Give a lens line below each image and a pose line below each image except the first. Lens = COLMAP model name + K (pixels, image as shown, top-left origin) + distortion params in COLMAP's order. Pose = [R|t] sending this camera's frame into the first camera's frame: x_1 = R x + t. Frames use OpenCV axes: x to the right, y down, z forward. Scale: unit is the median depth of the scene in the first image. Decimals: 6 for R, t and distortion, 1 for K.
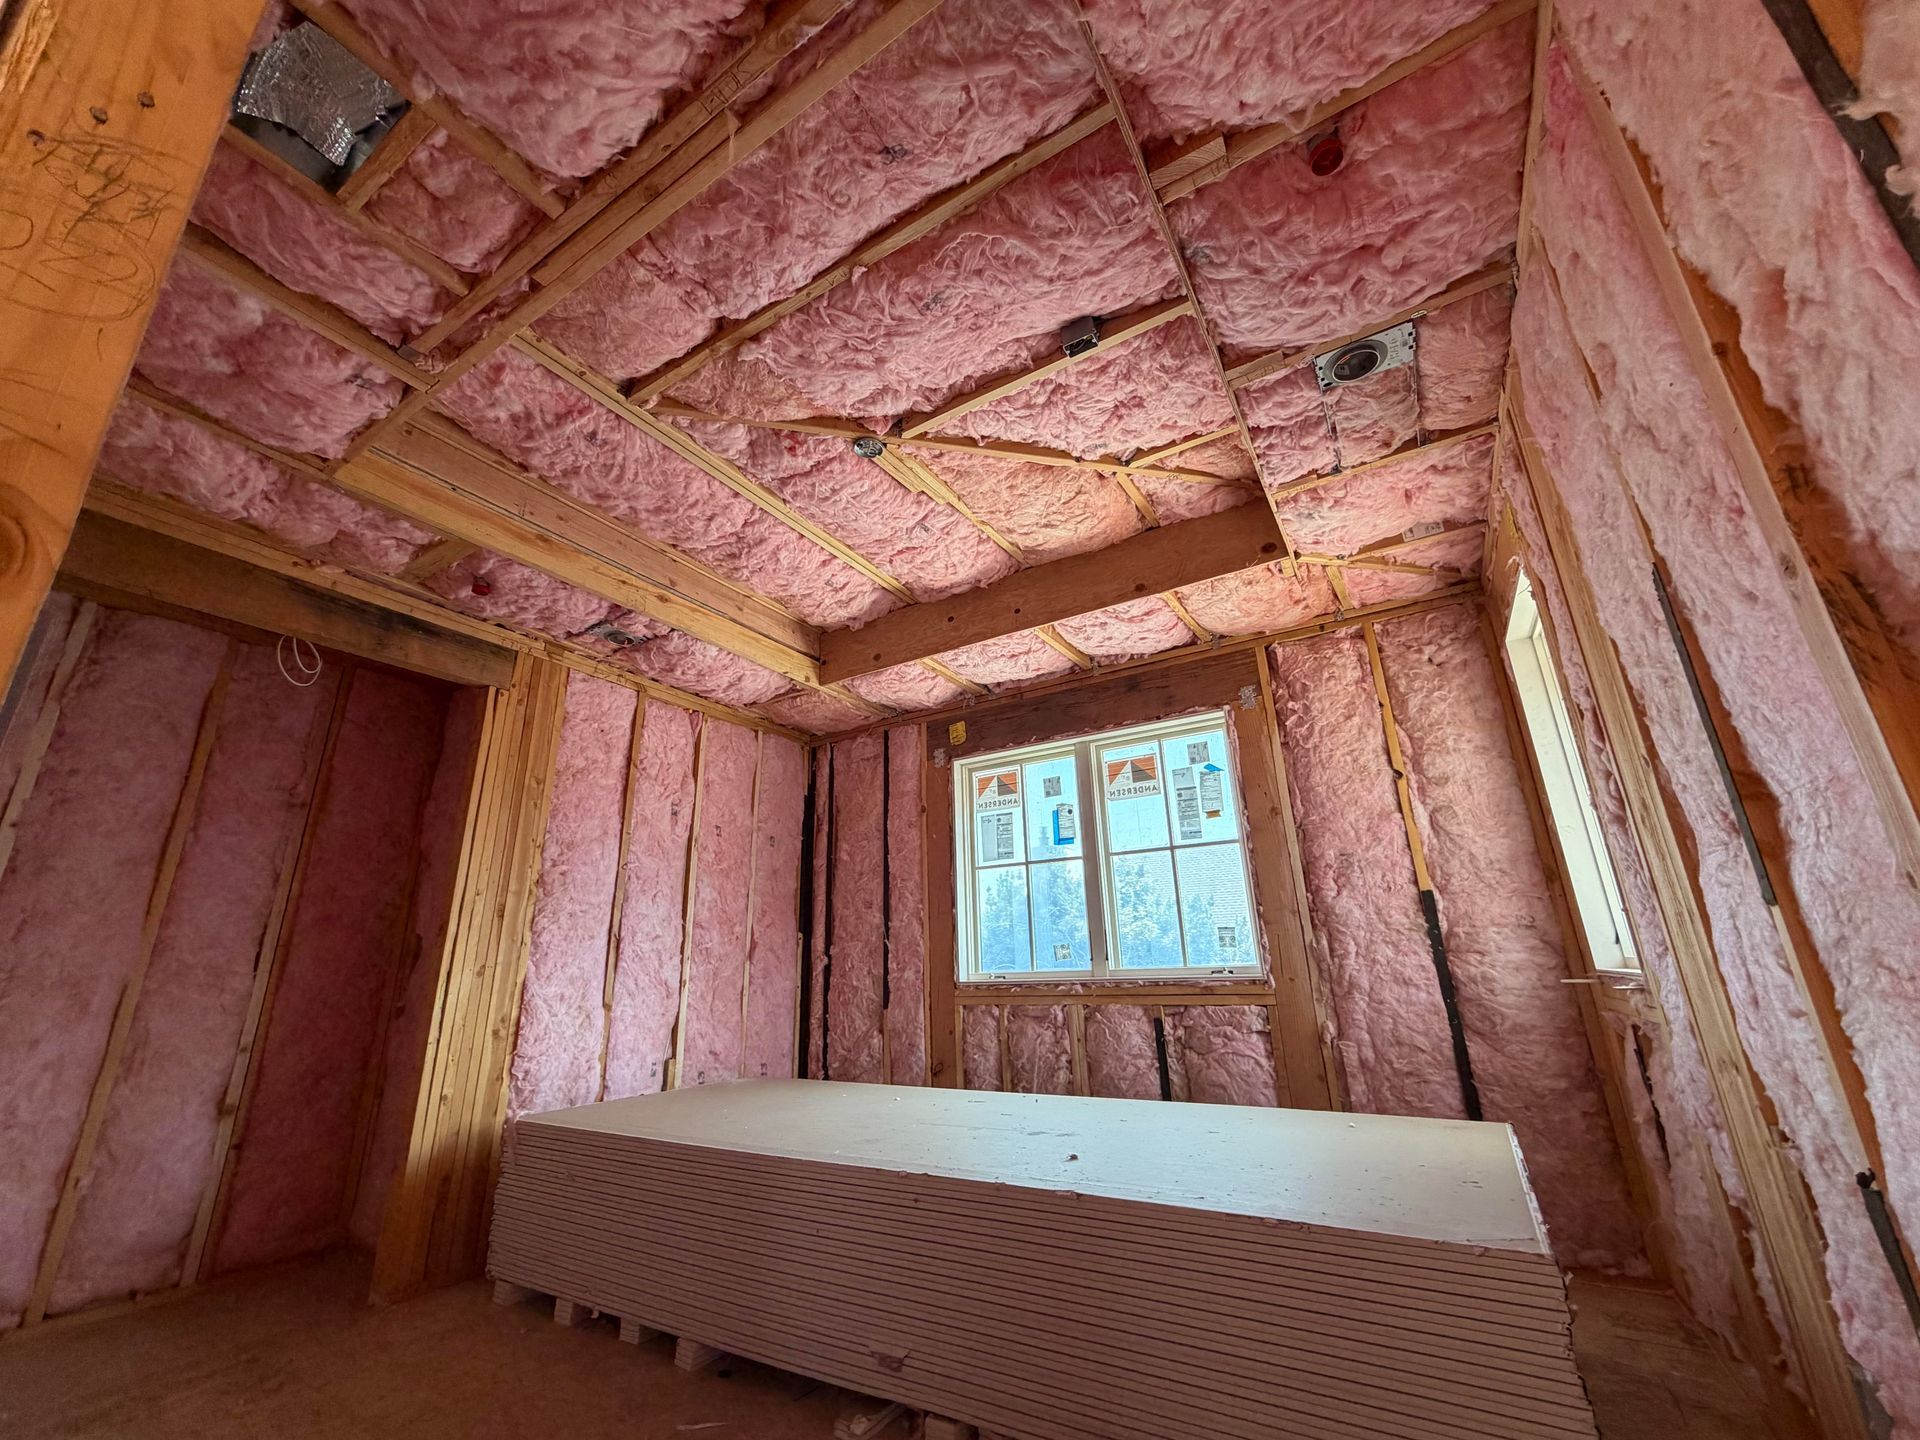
lens RADIAL K [[758.0, 0, 963.0], [0, 758.0, 728.2], [0, 0, 1]] dist [0.000612, 0.000889]
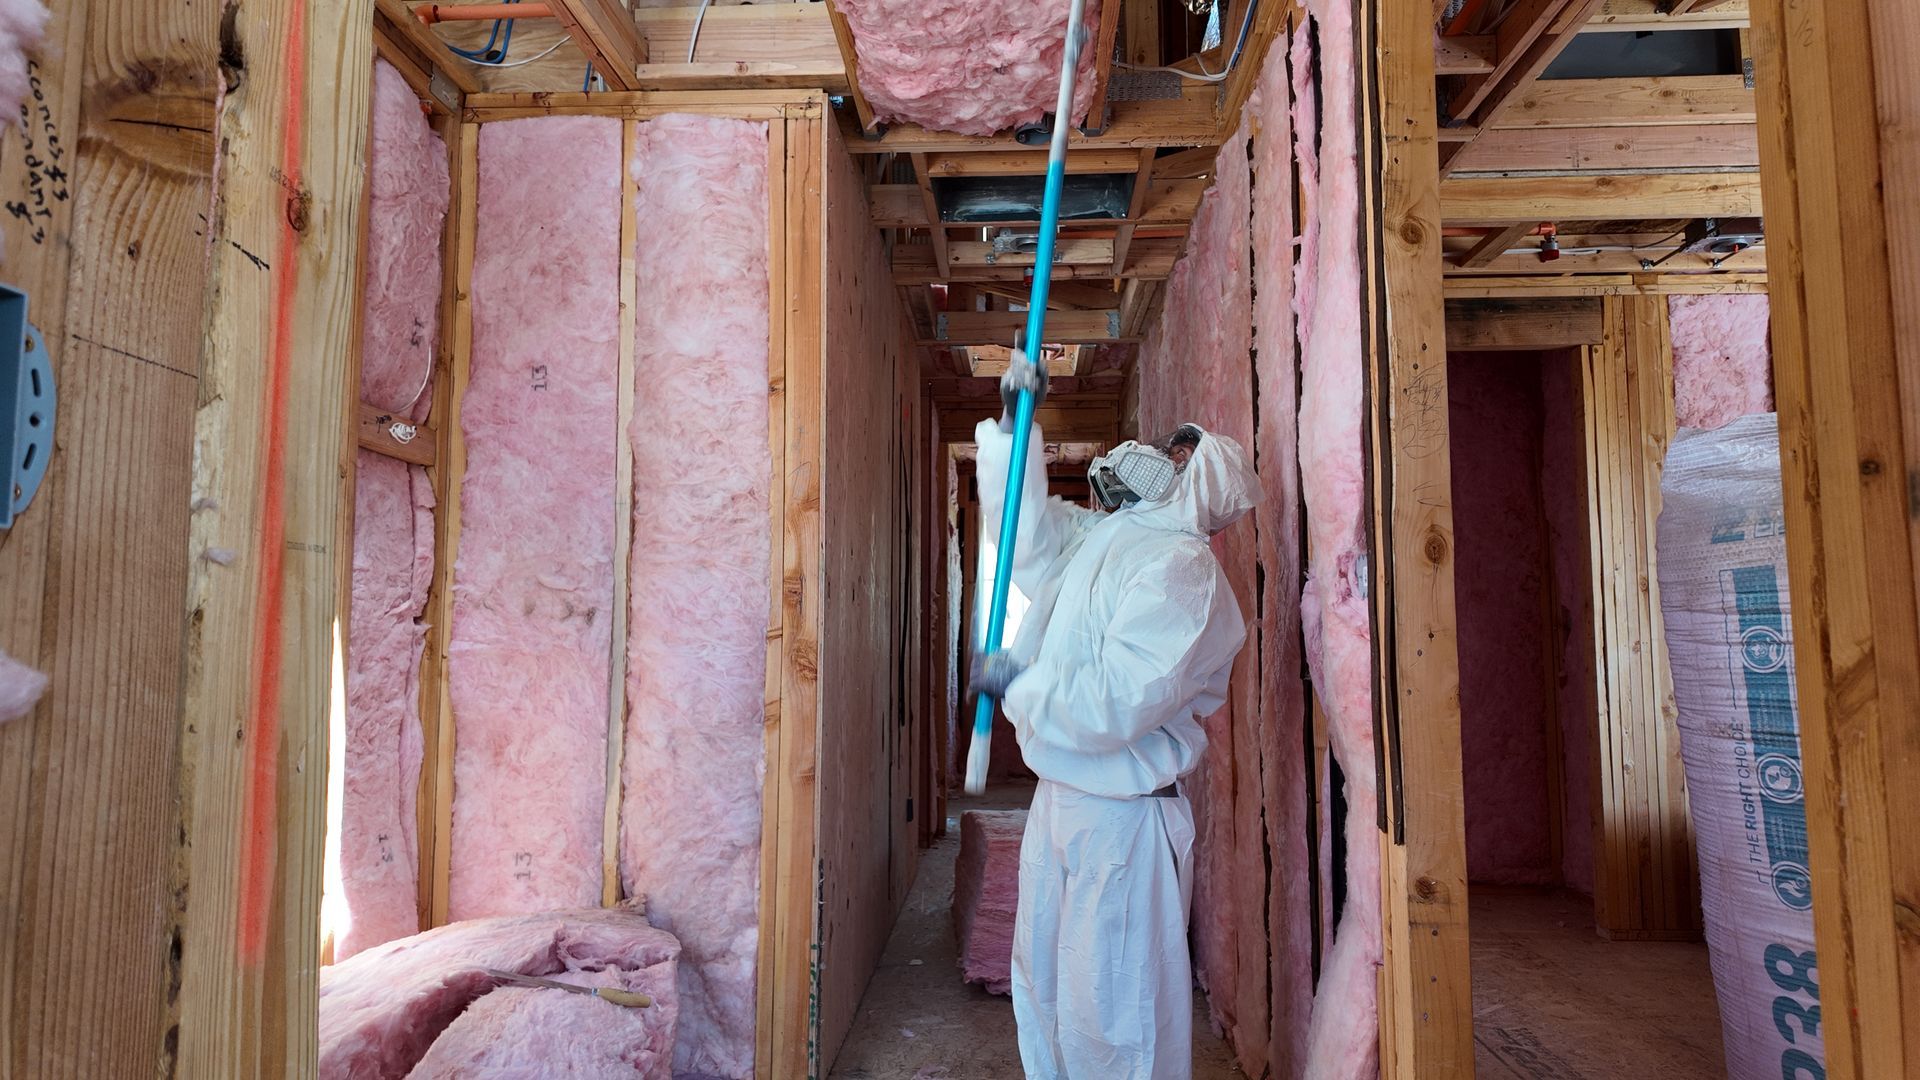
lens RADIAL K [[1111.6, 0, 962.5], [0, 1111.6, 541.0], [0, 0, 1]] dist [0.044384, -0.035401]
pose [[0.463751, -0.045952, -0.884773, 0.206123], [0.256773, 0.962763, 0.084584, -0.131275], [0.847940, -0.266411, 0.458282, -0.297289]]
